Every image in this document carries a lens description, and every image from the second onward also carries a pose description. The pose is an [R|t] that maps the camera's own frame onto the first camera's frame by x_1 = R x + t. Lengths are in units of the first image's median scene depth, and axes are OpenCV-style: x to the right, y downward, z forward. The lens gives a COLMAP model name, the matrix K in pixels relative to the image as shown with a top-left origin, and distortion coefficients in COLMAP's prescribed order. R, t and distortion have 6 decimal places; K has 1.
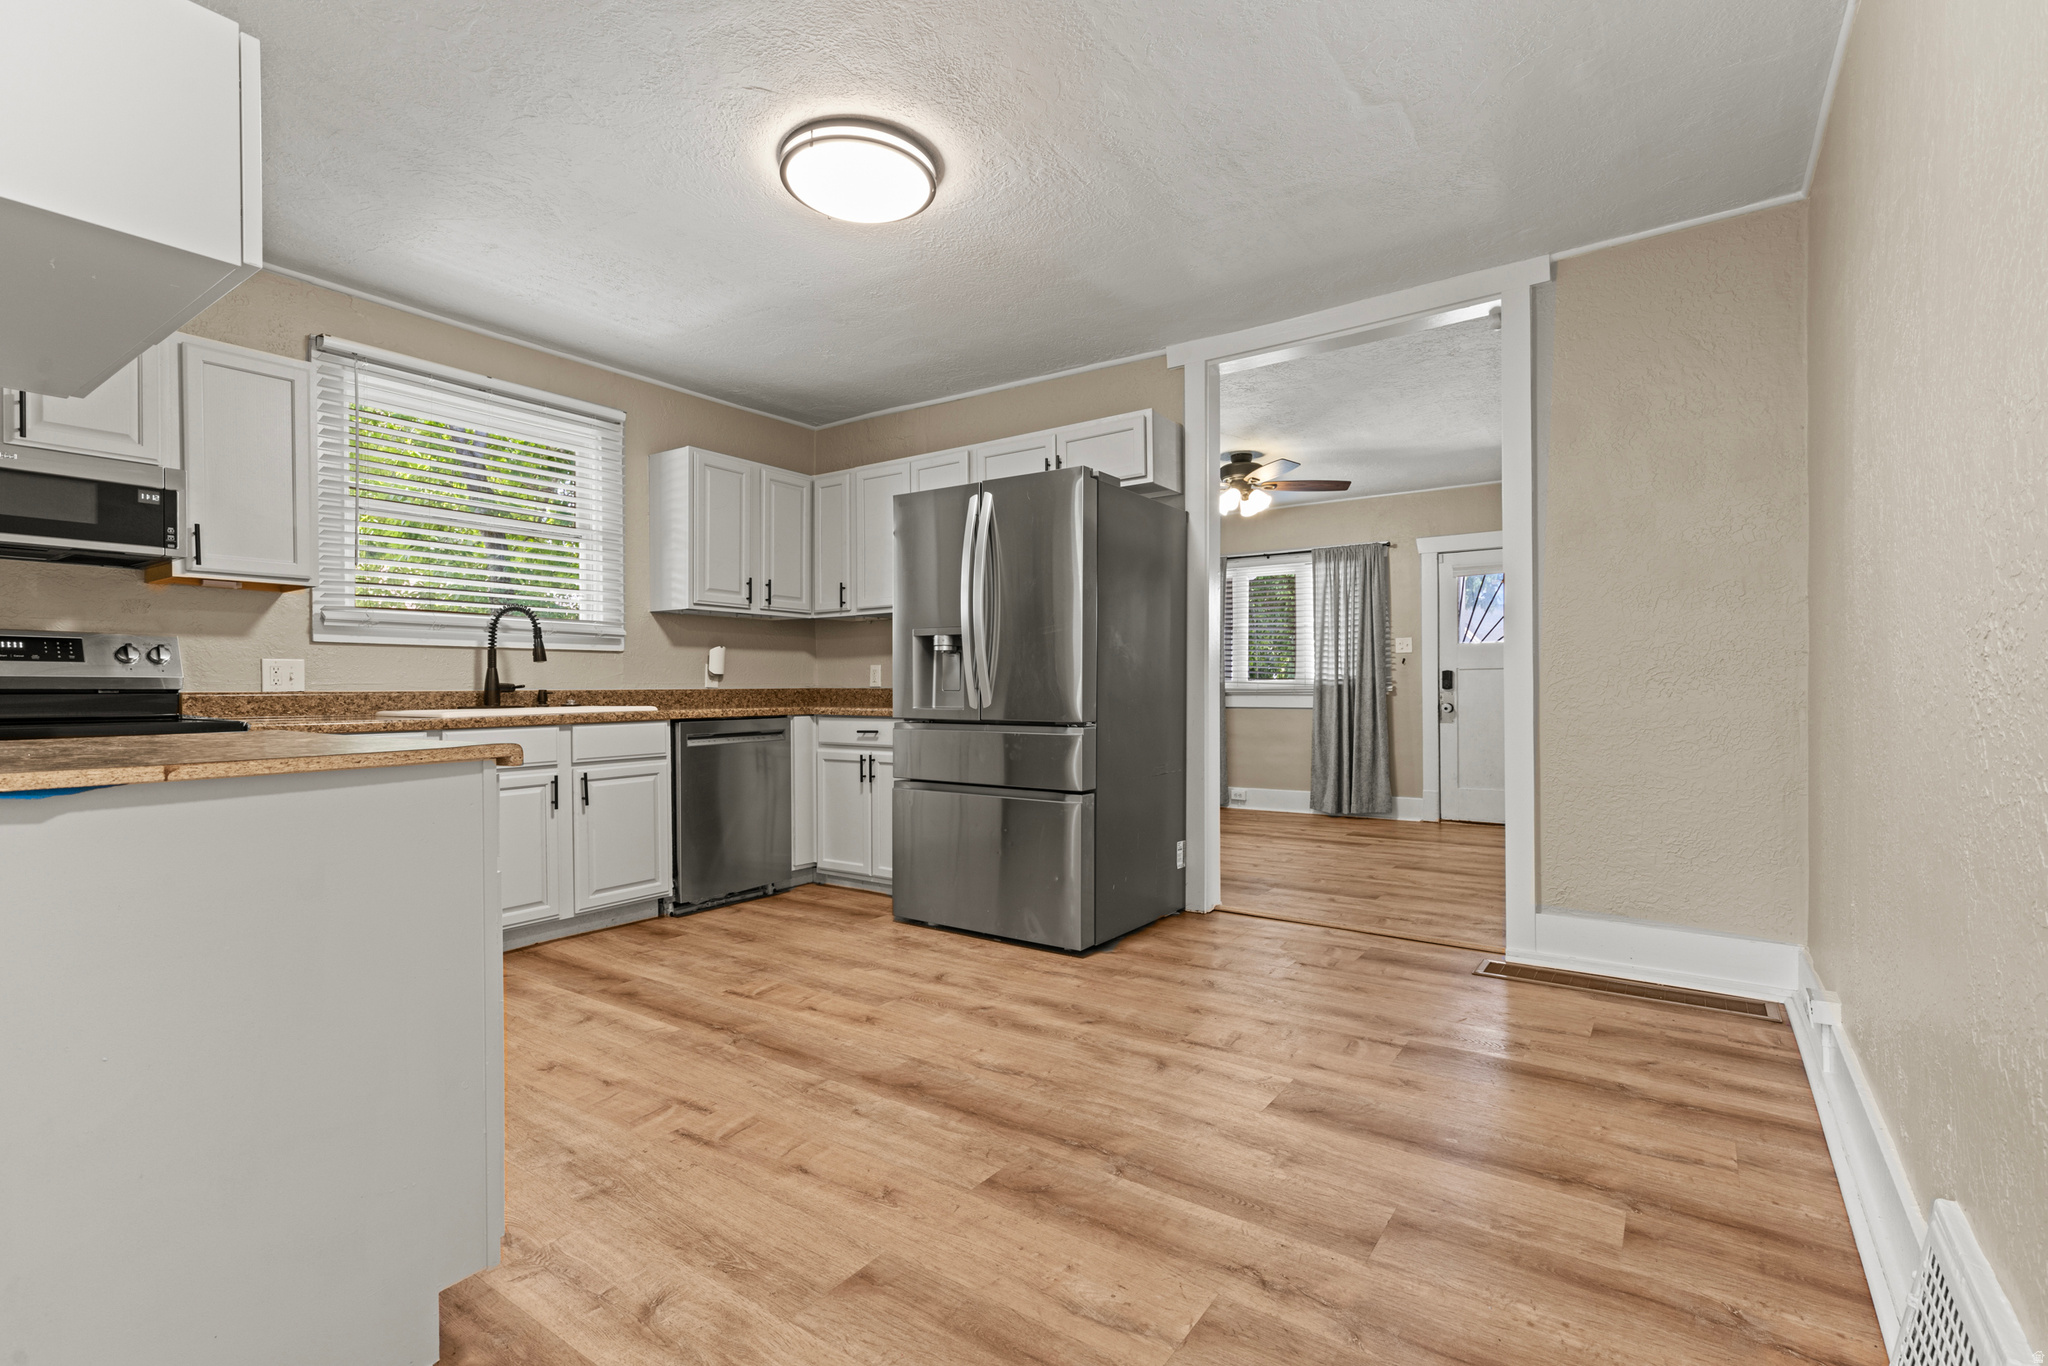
lens RADIAL K [[937.2, 0, 1027.2], [0, 937.2, 690.3], [0, 0, 1]] dist [-0.000709, -0.000117]
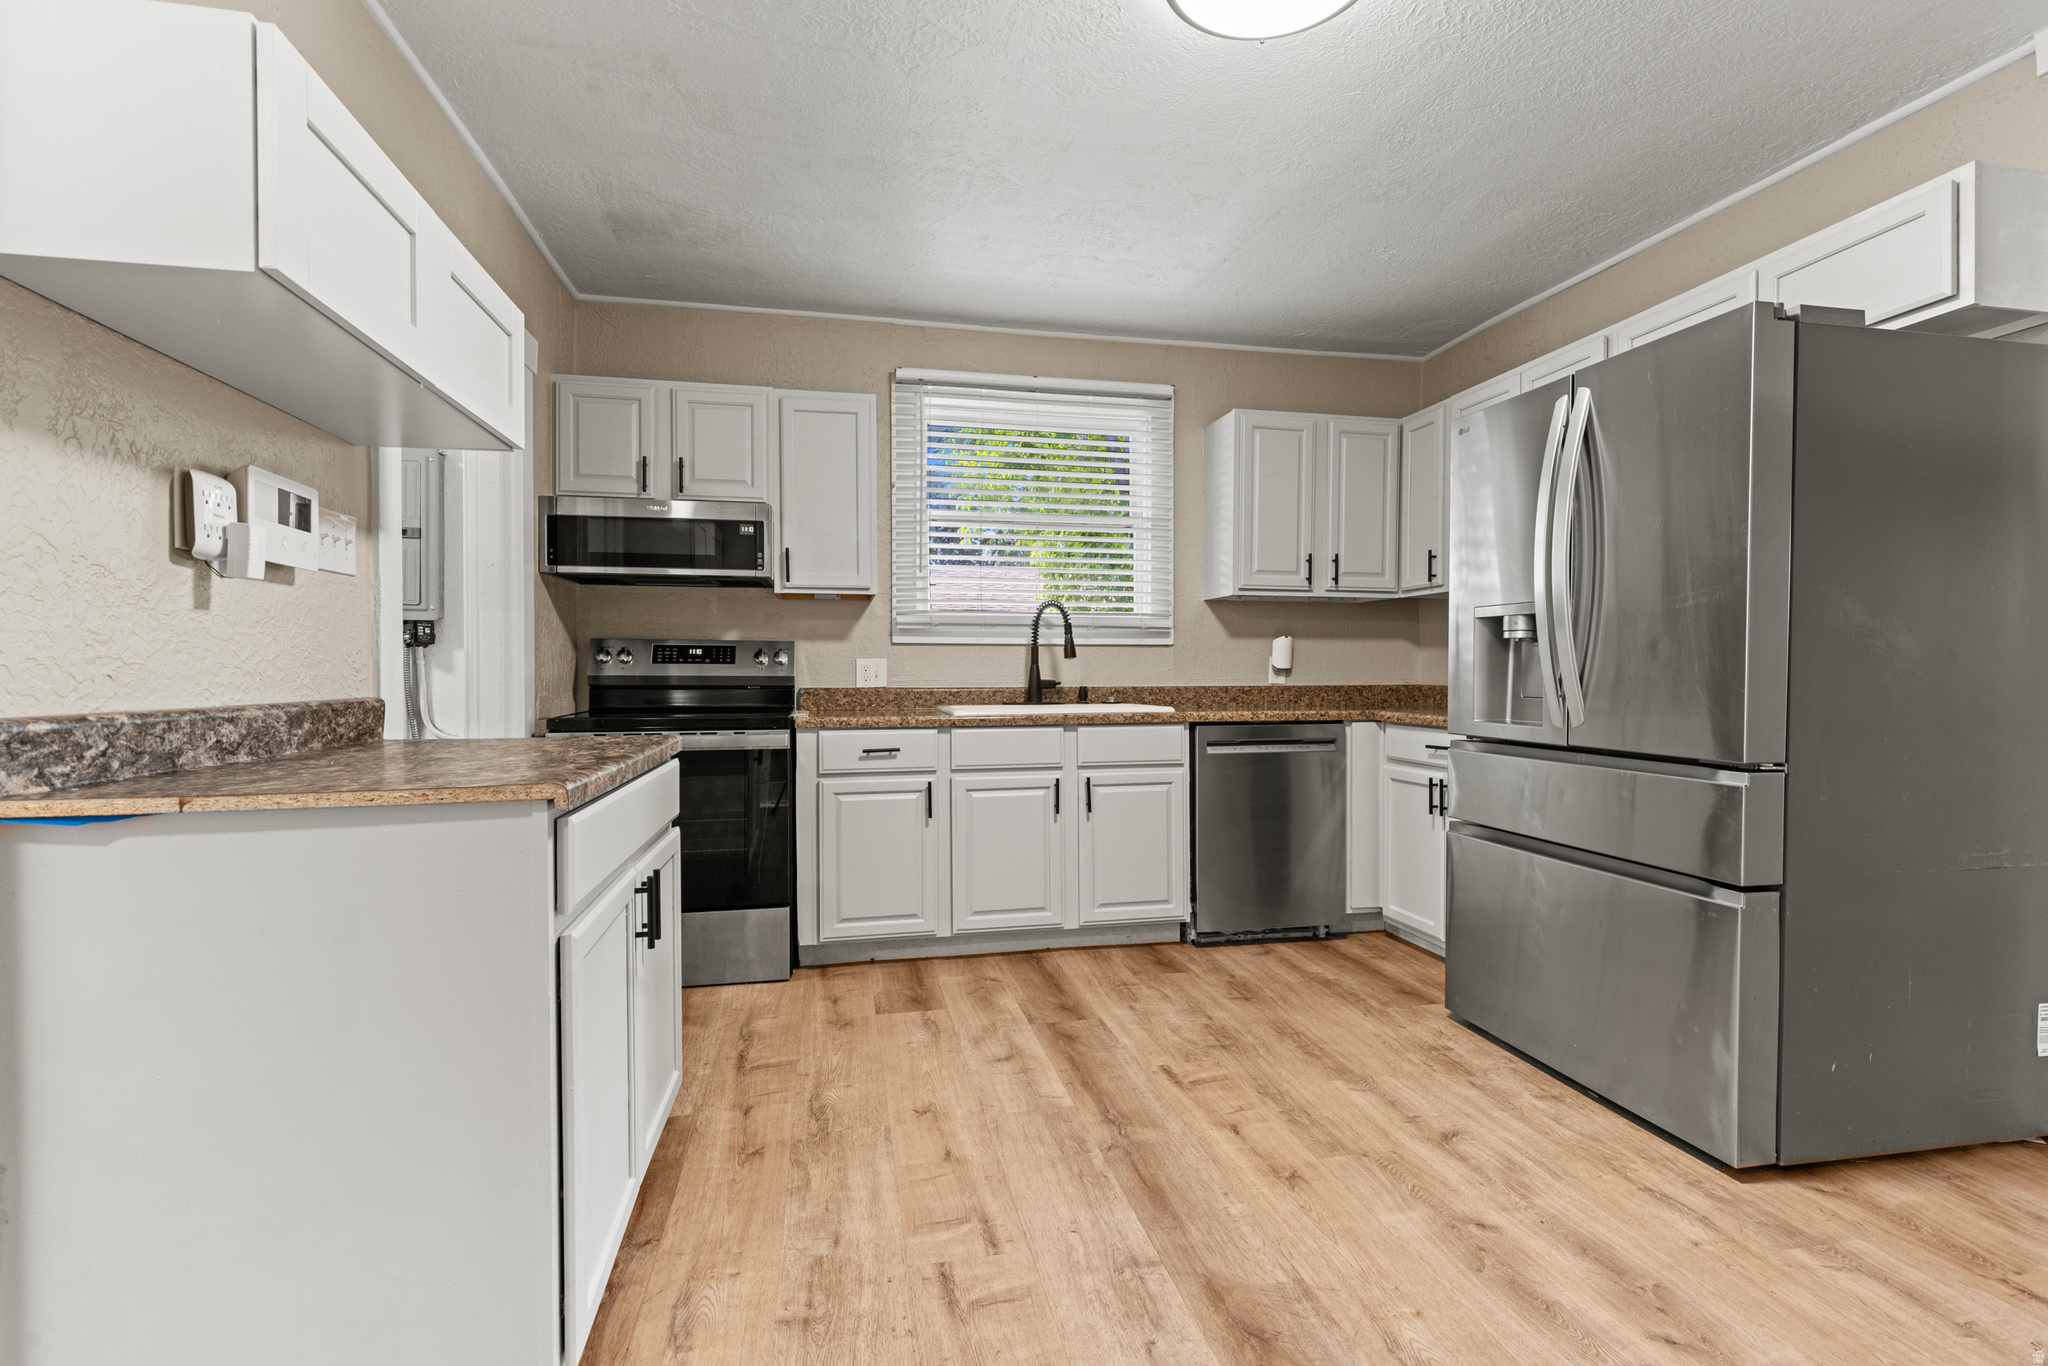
lens RADIAL K [[930.0, 0, 1033.3], [0, 930.0, 683.1], [0, 0, 1]] dist [0.002705, 0.000031]
pose [[0.721248, 0.012718, -0.692560, 0.134585], [-0.004855, 0.999900, 0.013306, -0.018853], [0.692660, -0.006235, 0.721237, 0.300956]]
